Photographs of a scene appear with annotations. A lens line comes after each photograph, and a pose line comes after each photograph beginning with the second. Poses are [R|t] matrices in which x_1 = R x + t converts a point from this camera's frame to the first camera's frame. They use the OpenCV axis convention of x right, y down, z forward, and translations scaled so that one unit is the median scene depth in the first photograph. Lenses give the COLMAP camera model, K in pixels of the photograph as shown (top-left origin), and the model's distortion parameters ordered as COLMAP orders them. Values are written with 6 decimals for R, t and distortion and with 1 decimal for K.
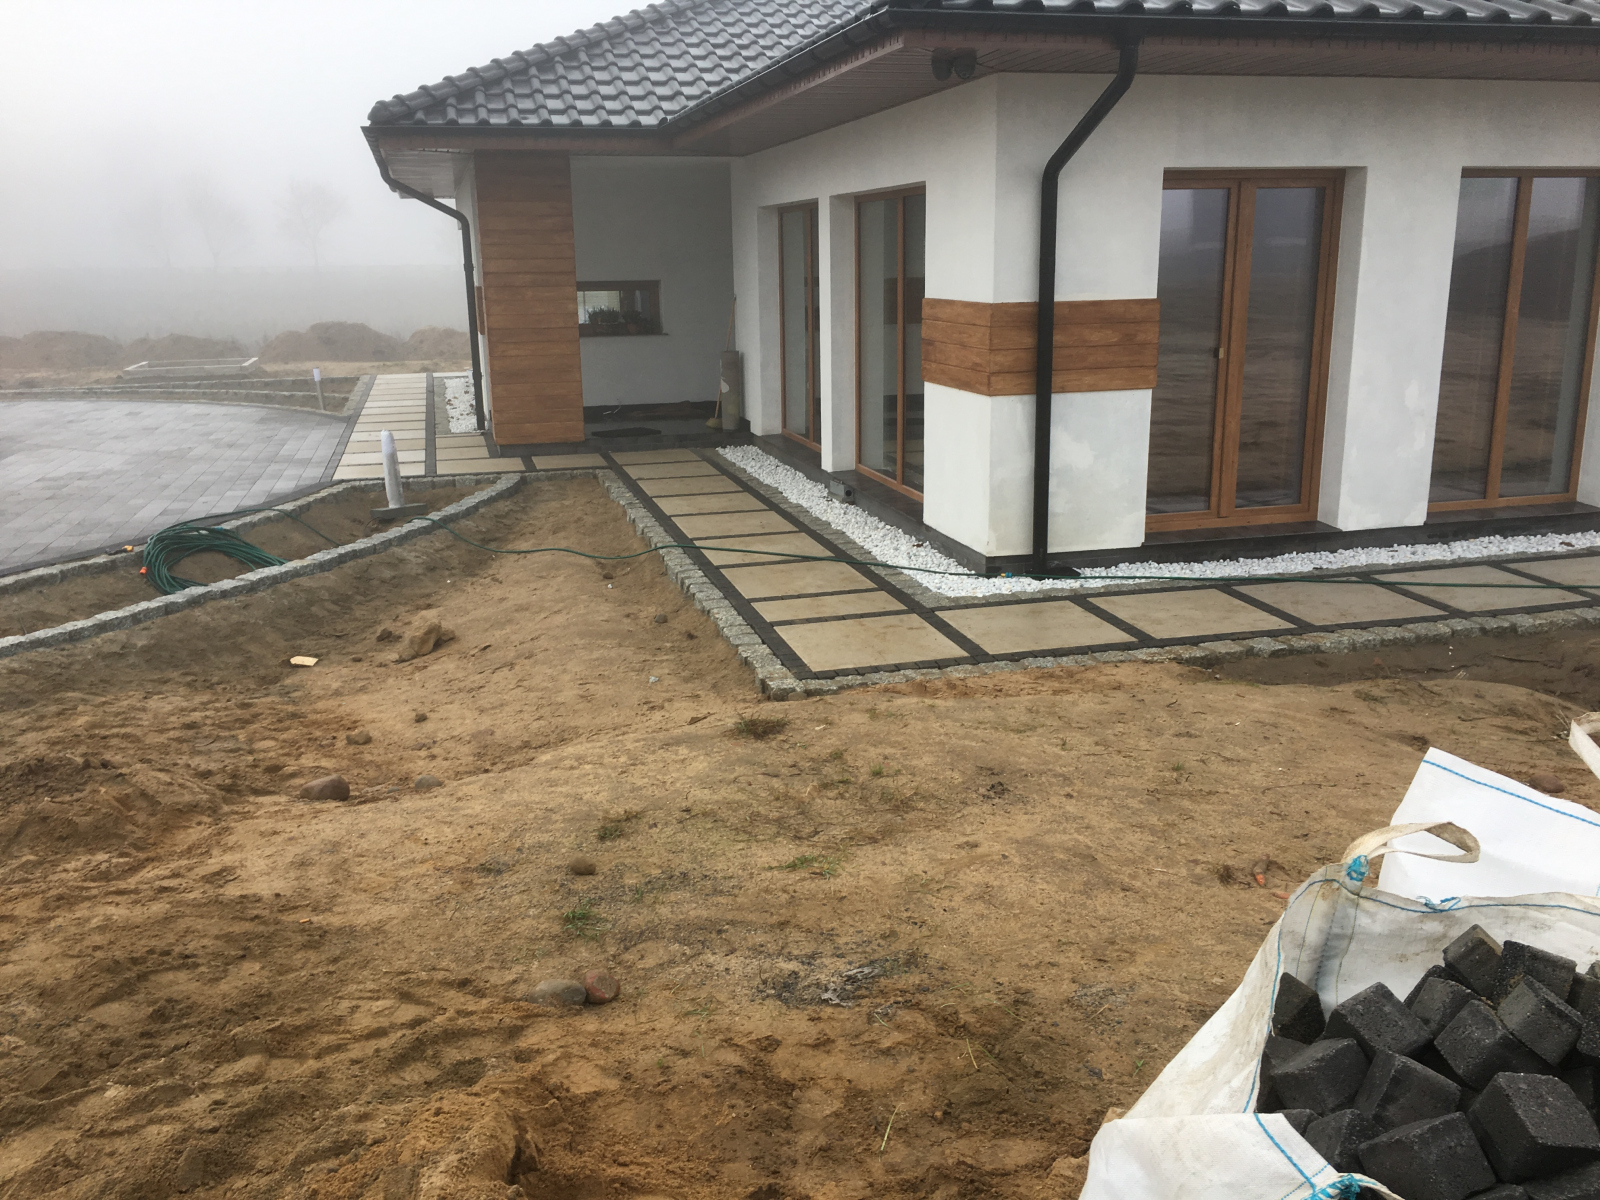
lens RADIAL K [[1343.2, 0, 800.0], [0, 1343.2, 600.0], [0, 0, 1]] dist [0.069552, -0.104496]
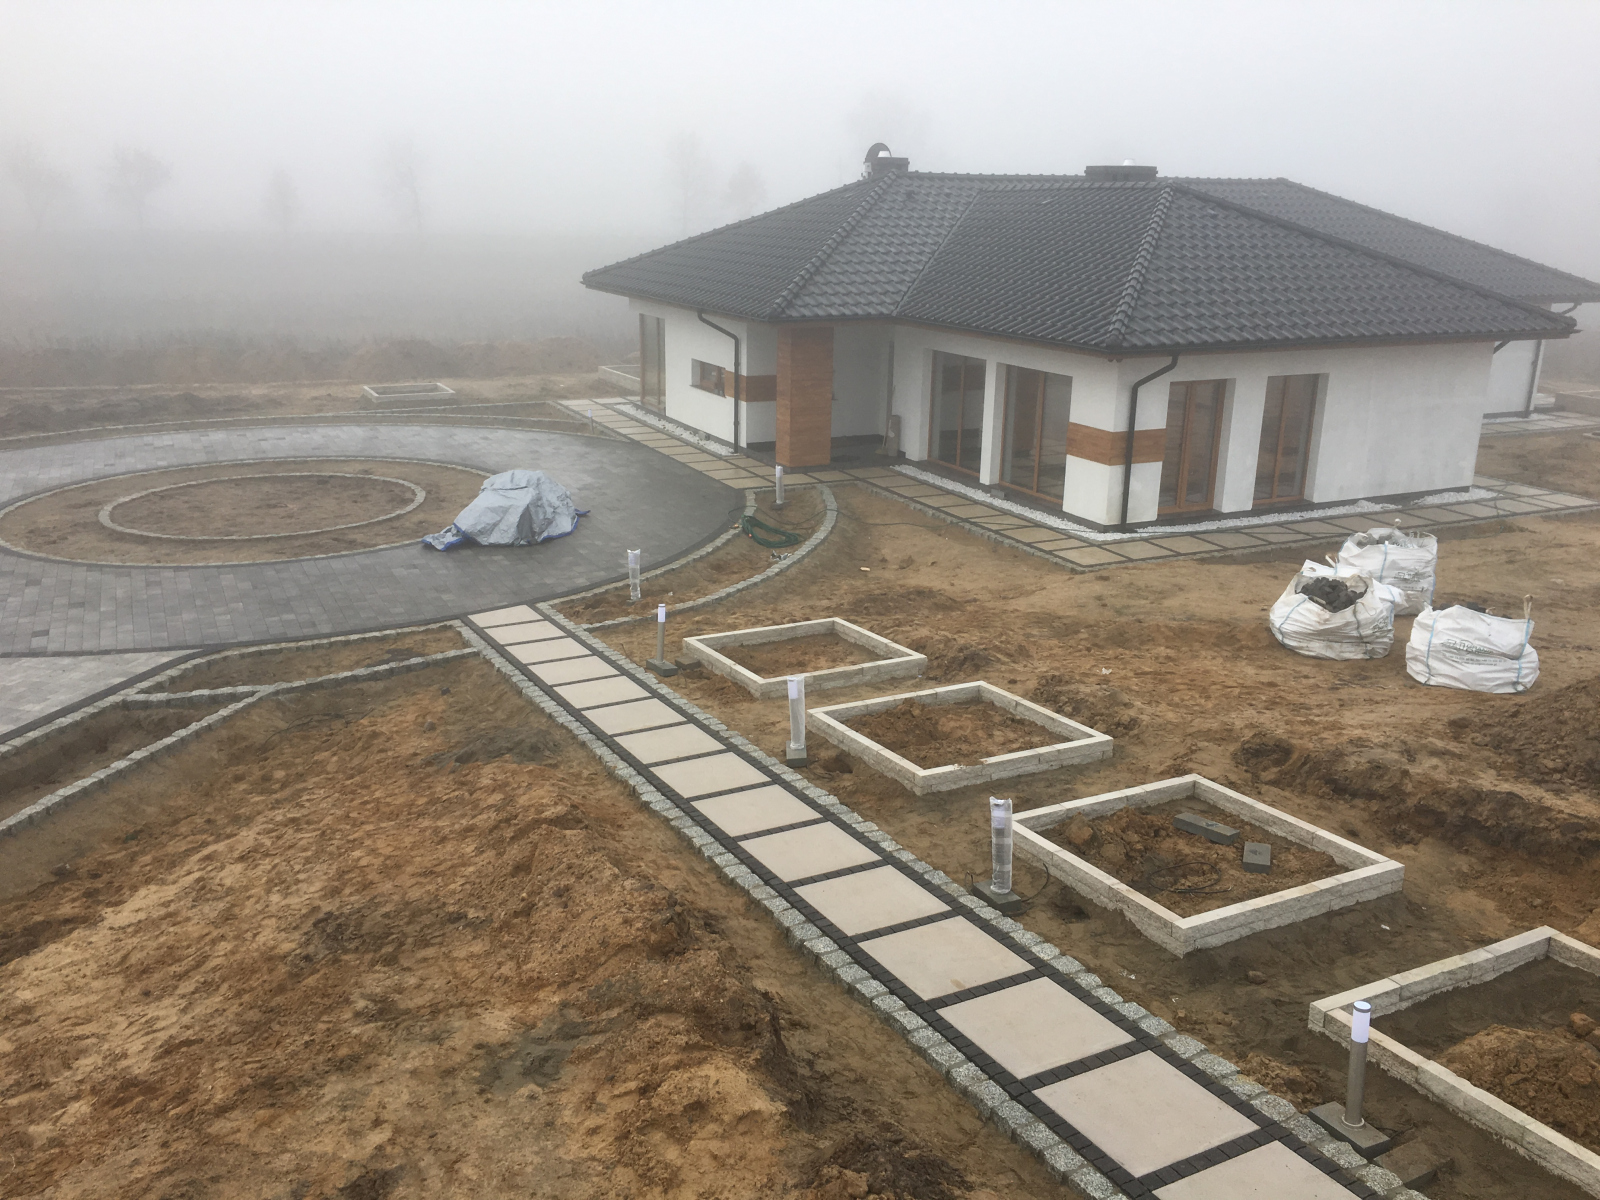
lens RADIAL K [[1343.2, 0, 800.0], [0, 1343.2, 600.0], [0, 0, 1]] dist [0.069552, -0.104496]
pose [[0.981406, -0.024320, 0.190399, -0.936367], [0.017298, 0.999110, 0.038459, 0.002535], [-0.191164, -0.034450, 0.980953, -1.457359]]
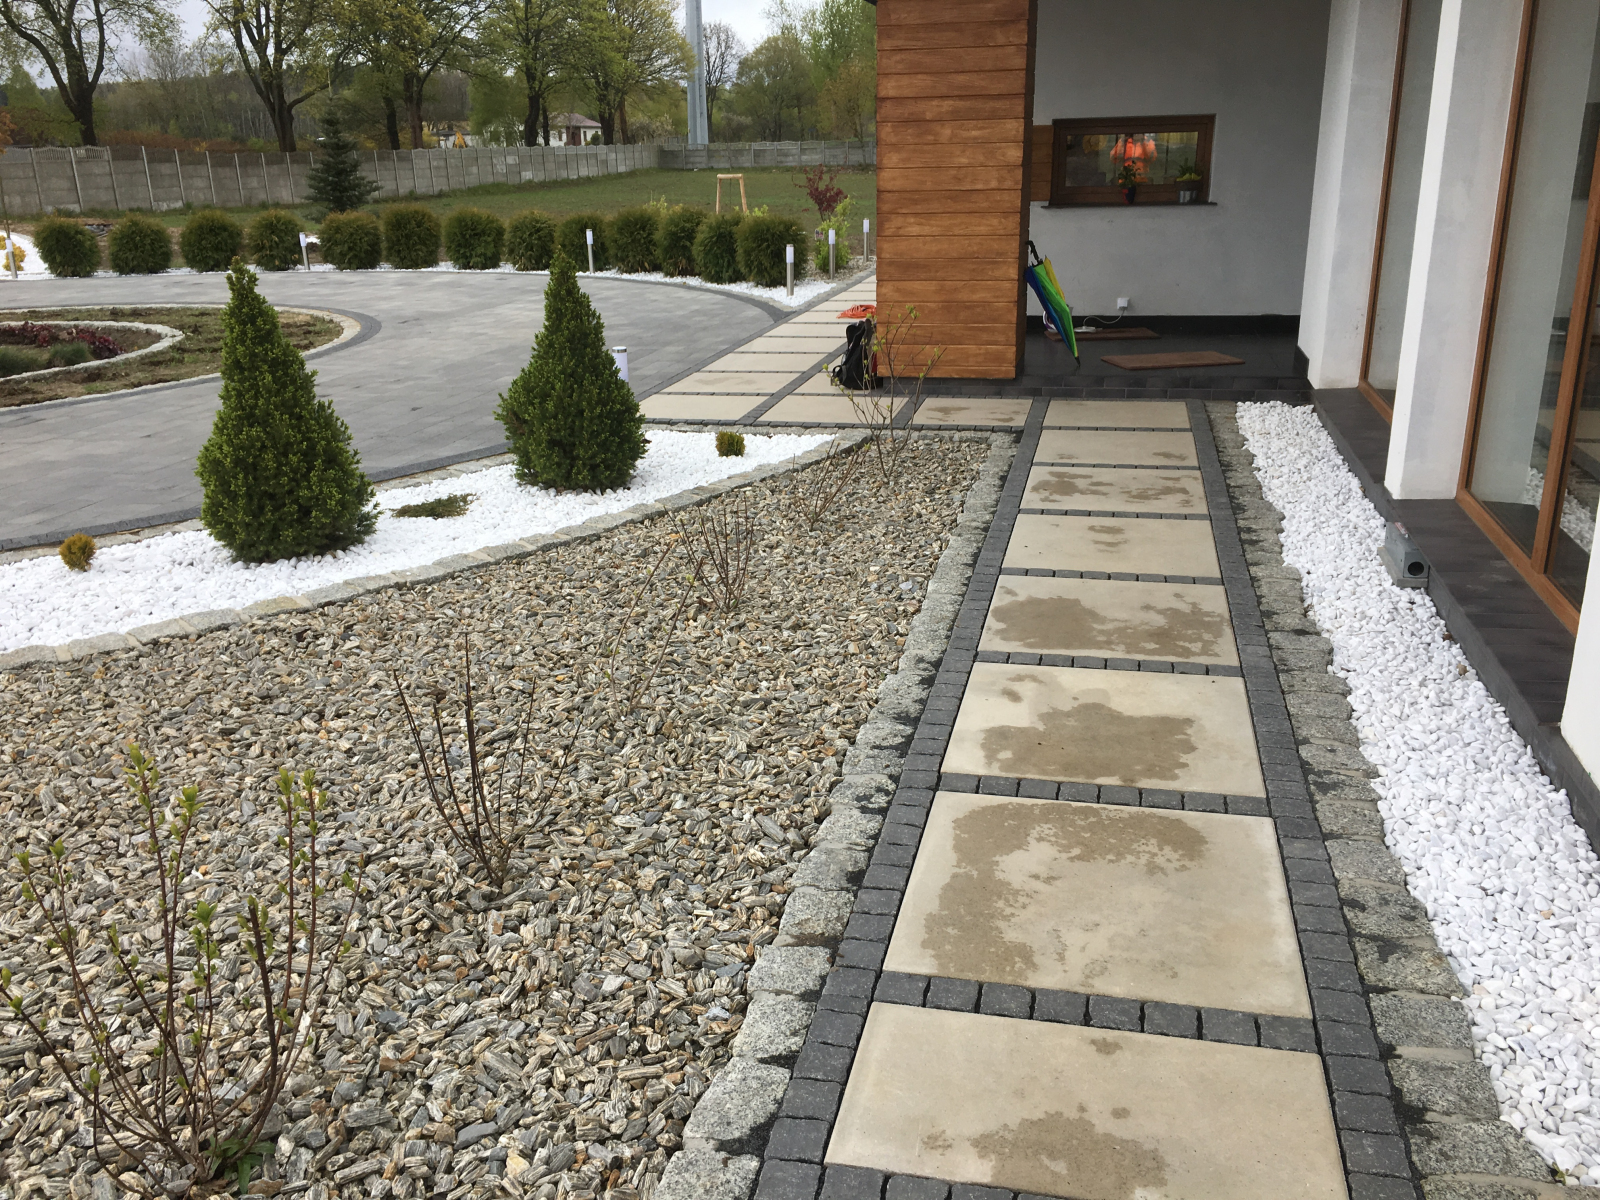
lens RADIAL K [[1343.2, 0, 800.0], [0, 1343.2, 600.0], [0, 0, 1]] dist [0.069552, -0.104496]
pose [[0.874274, 0.149981, -0.461683, 0.088069], [-0.109267, 0.987469, 0.113871, -0.123656], [0.472976, -0.049107, 0.879706, 0.643779]]
